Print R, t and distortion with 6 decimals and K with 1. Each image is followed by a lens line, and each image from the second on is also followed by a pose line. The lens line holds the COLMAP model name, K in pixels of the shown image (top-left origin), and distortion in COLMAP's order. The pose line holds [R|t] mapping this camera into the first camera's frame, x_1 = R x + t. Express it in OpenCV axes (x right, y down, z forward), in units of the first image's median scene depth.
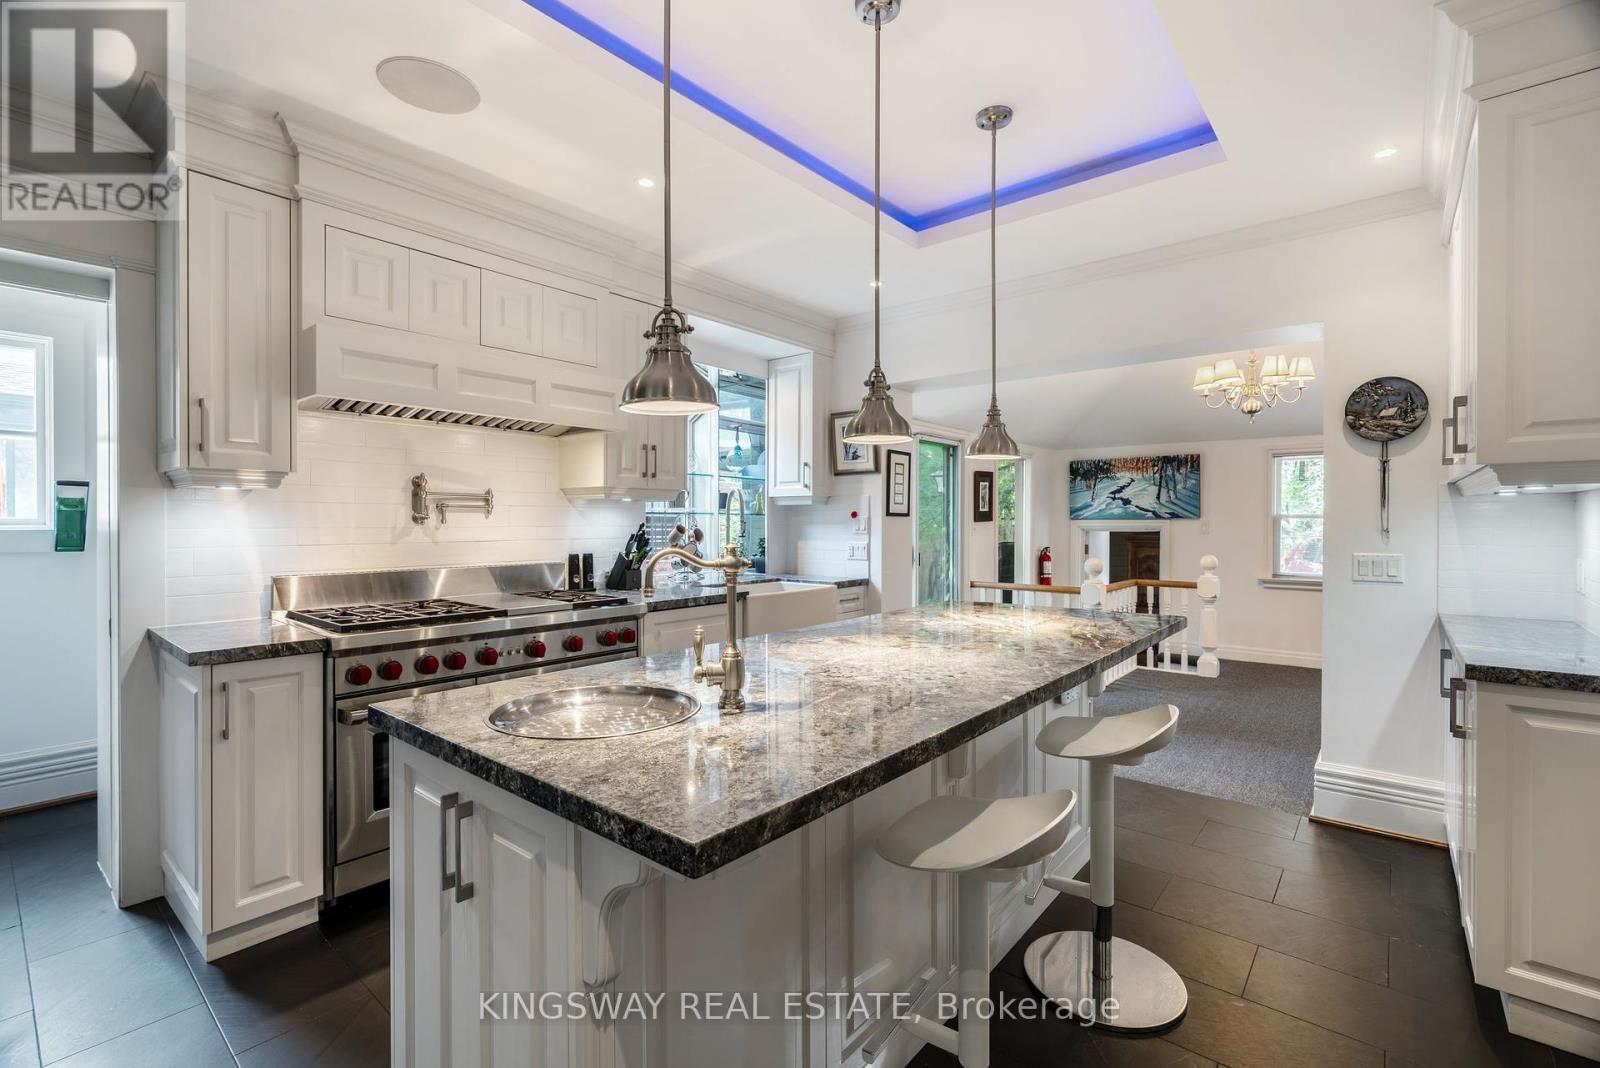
lens RADIAL K [[717.6, 0, 784.4], [0, 717.6, 522.0], [0, 0, 1]] dist [-0.018953, 0.009561]
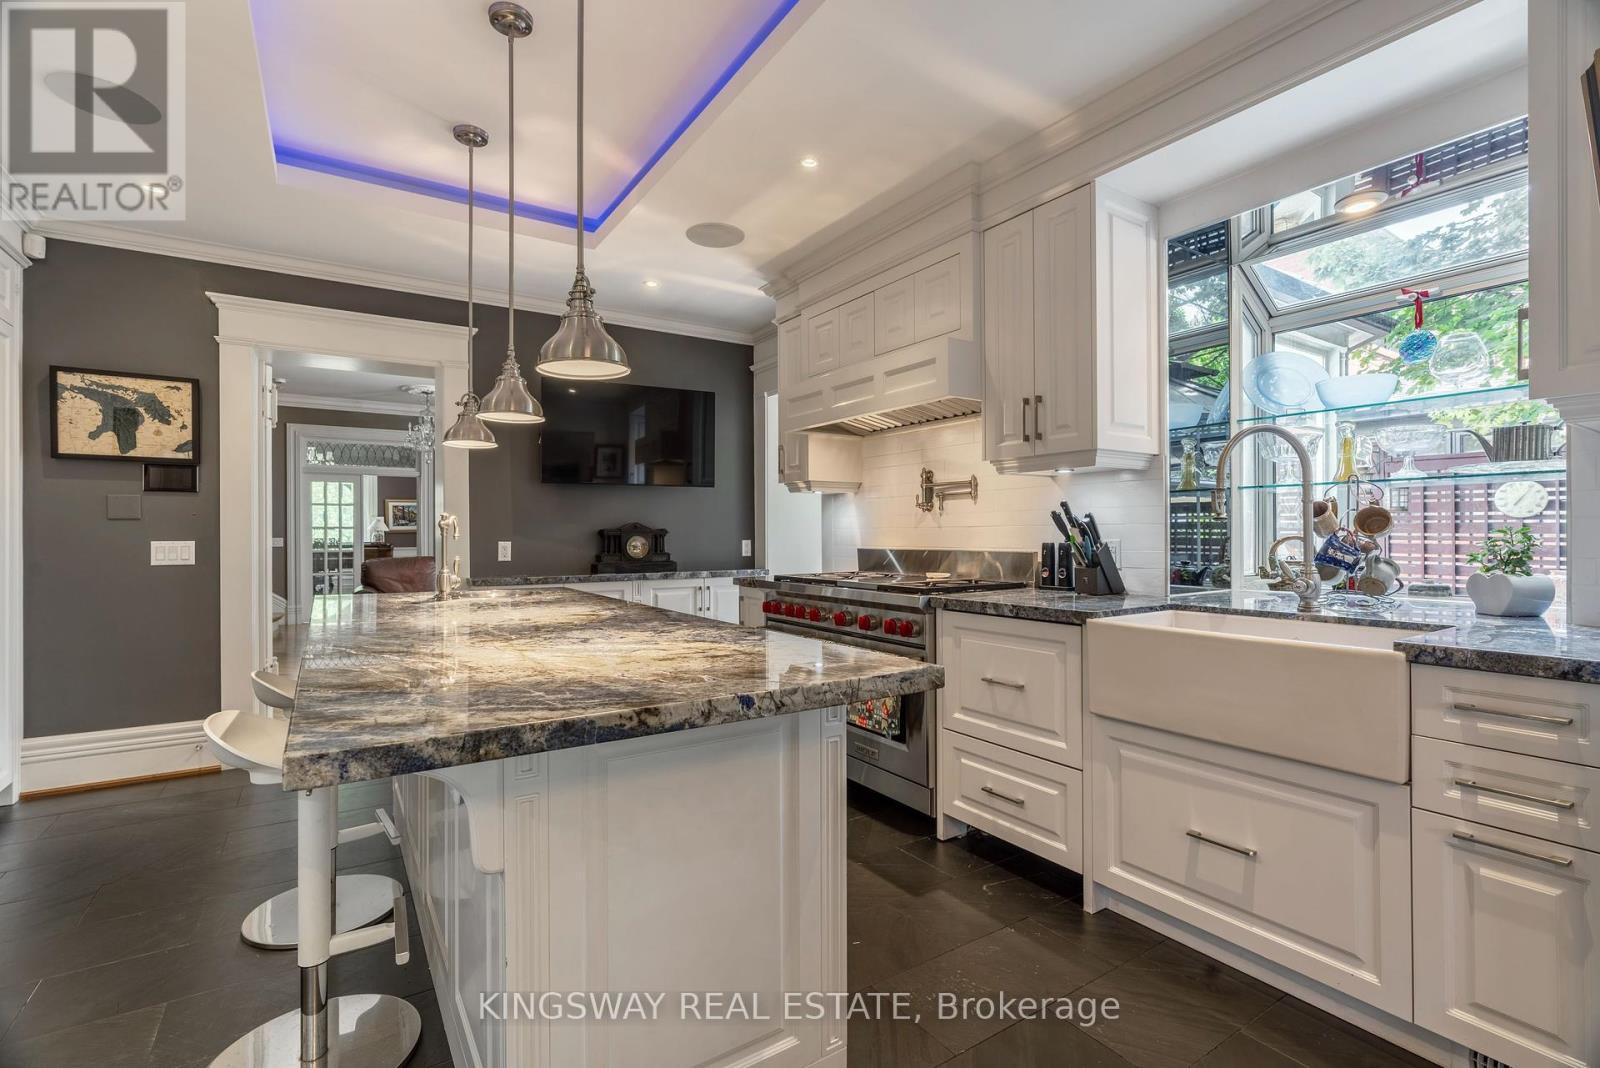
lens RADIAL K [[717.6, 0, 784.4], [0, 717.6, 522.0], [0, 0, 1]] dist [-0.018953, 0.009561]
pose [[-0.278512, -0.014839, -0.960318, 0.627953], [0.005206, 0.999843, -0.016960, 0.035888], [0.960419, -0.009723, -0.278390, 1.007921]]
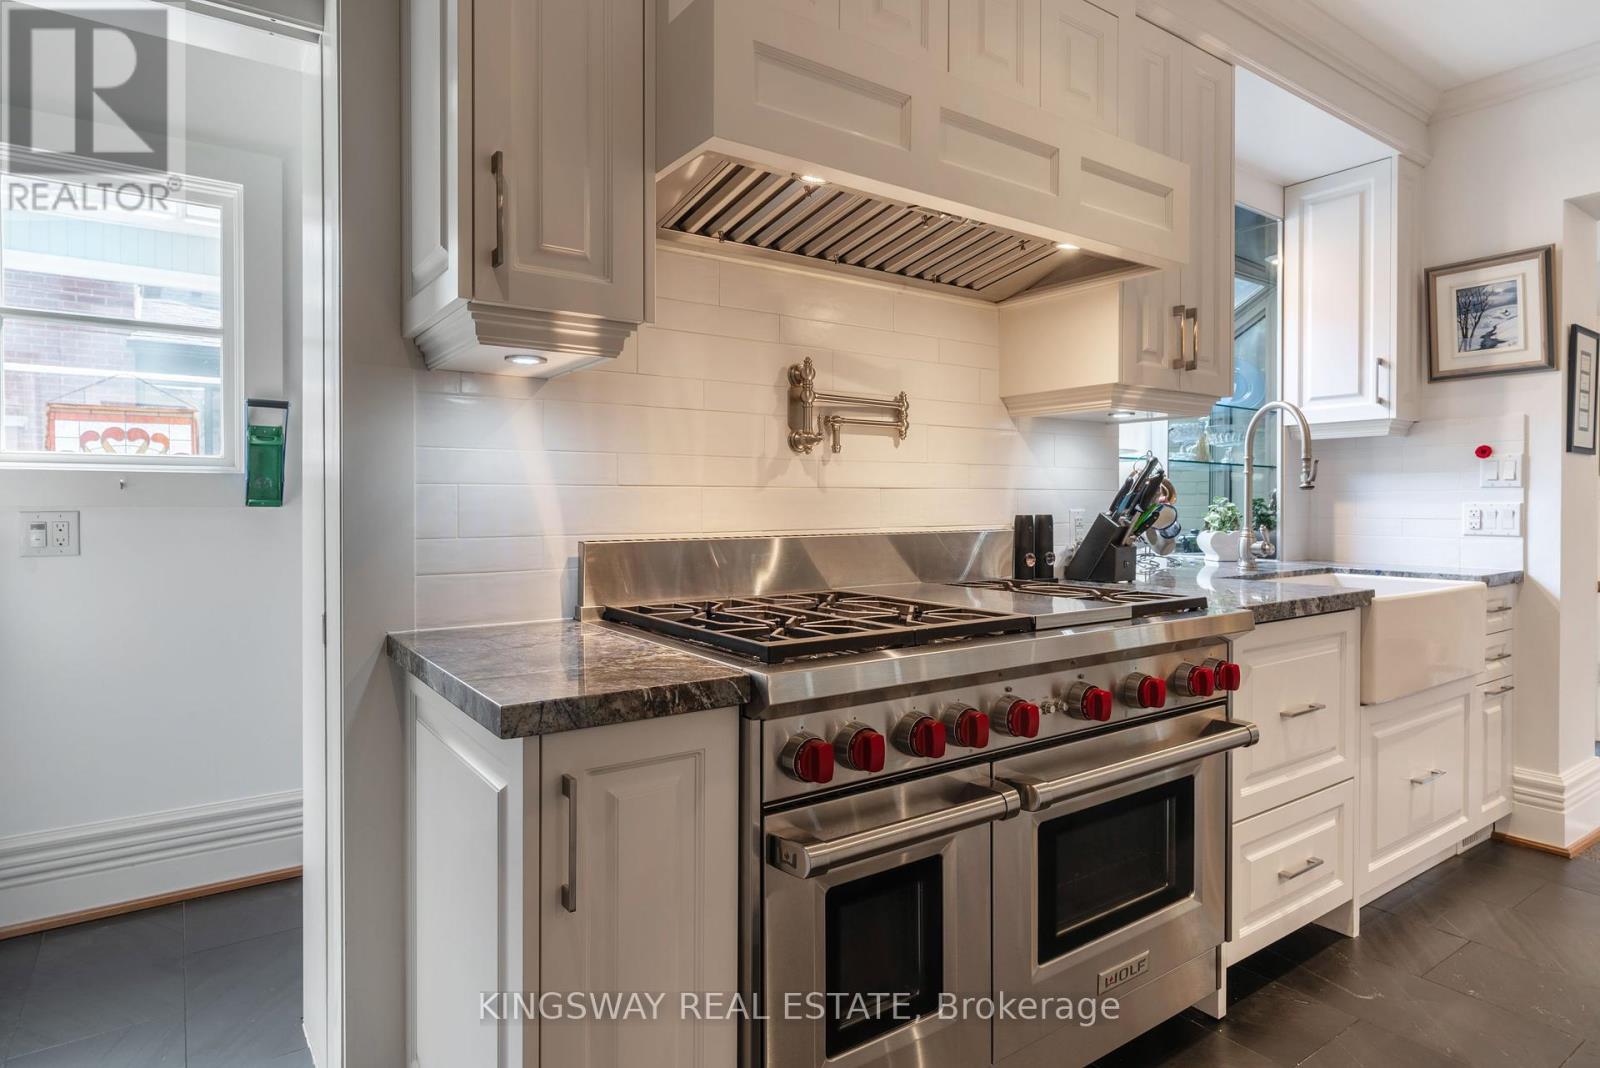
lens RADIAL K [[881.9, 0, 800.2], [0, 881.9, 510.3], [0, 0, 1]] dist [-0.020507, 0.024118]
pose [[0.971467, 0.002507, -0.237161, -0.323464], [-0.000607, 0.999967, 0.008081, 0.037906], [0.237173, -0.007707, 0.971437, 0.320553]]
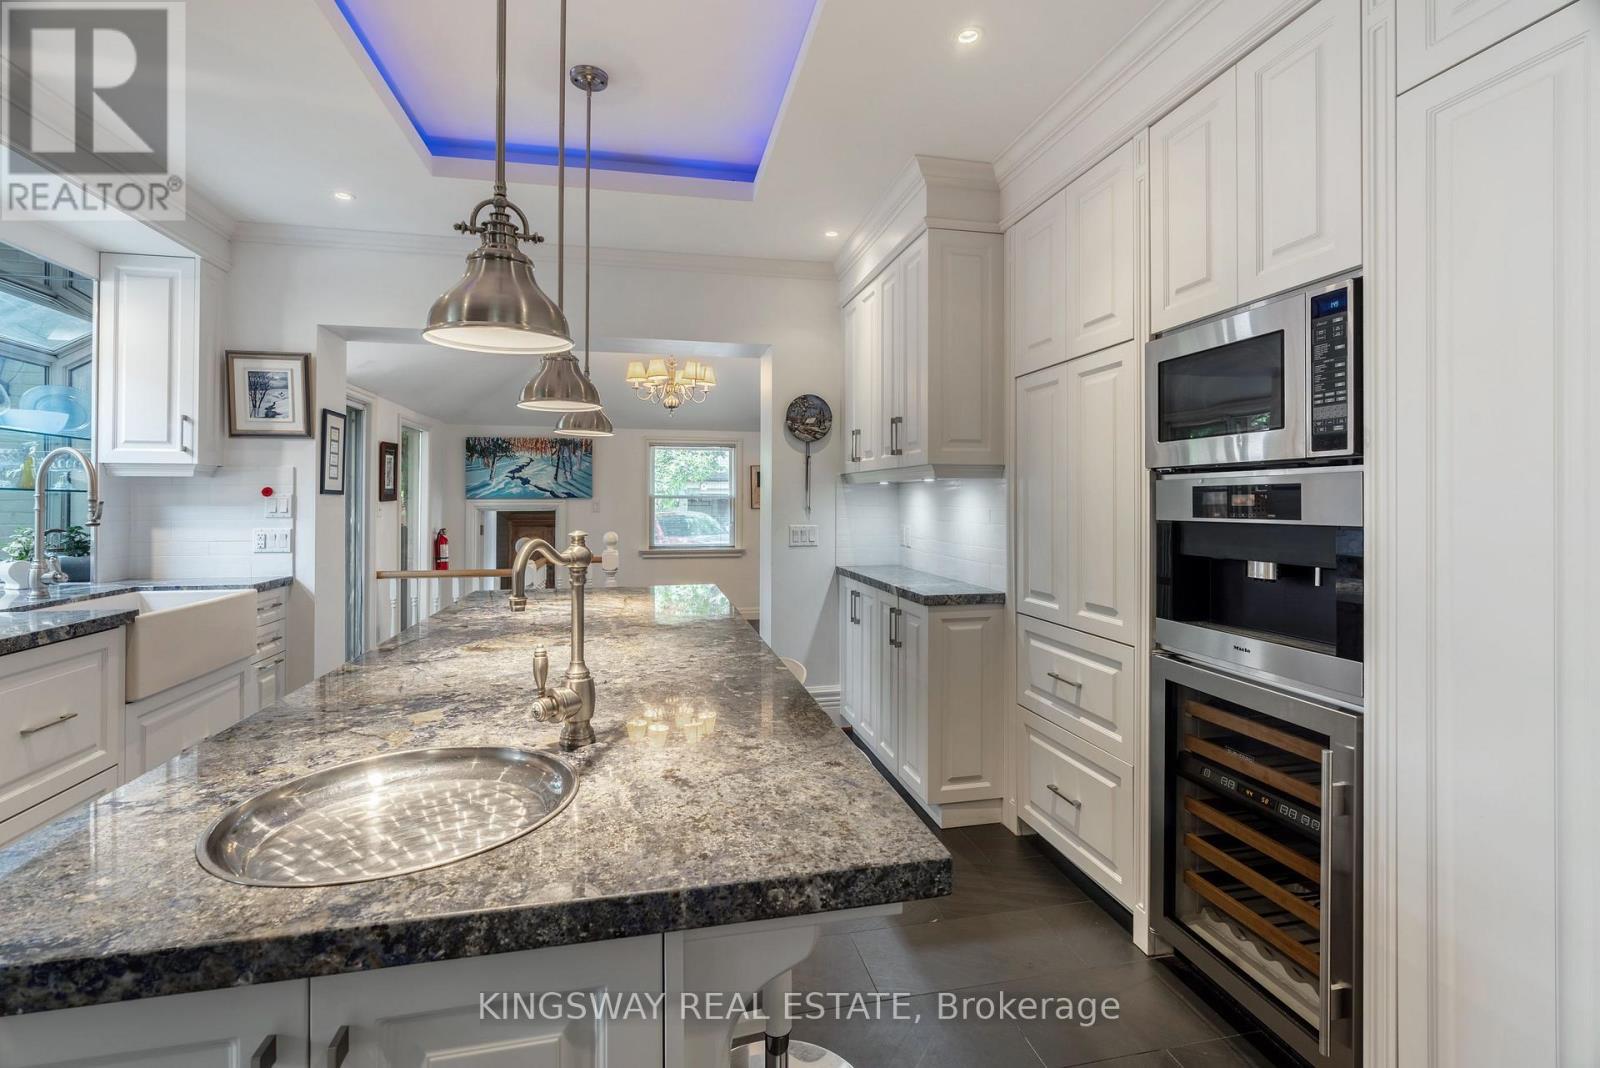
lens RADIAL K [[738.4, 0, 799.3], [0, 738.4, 493.6], [0, 0, 1]] dist [-0.008594, 0.000640]
pose [[0.599633, 0.008010, 0.800235, -0.240327], [0.000241, 0.999948, -0.010190, -0.000613], [-0.800275, 0.006303, 0.599600, 0.141517]]
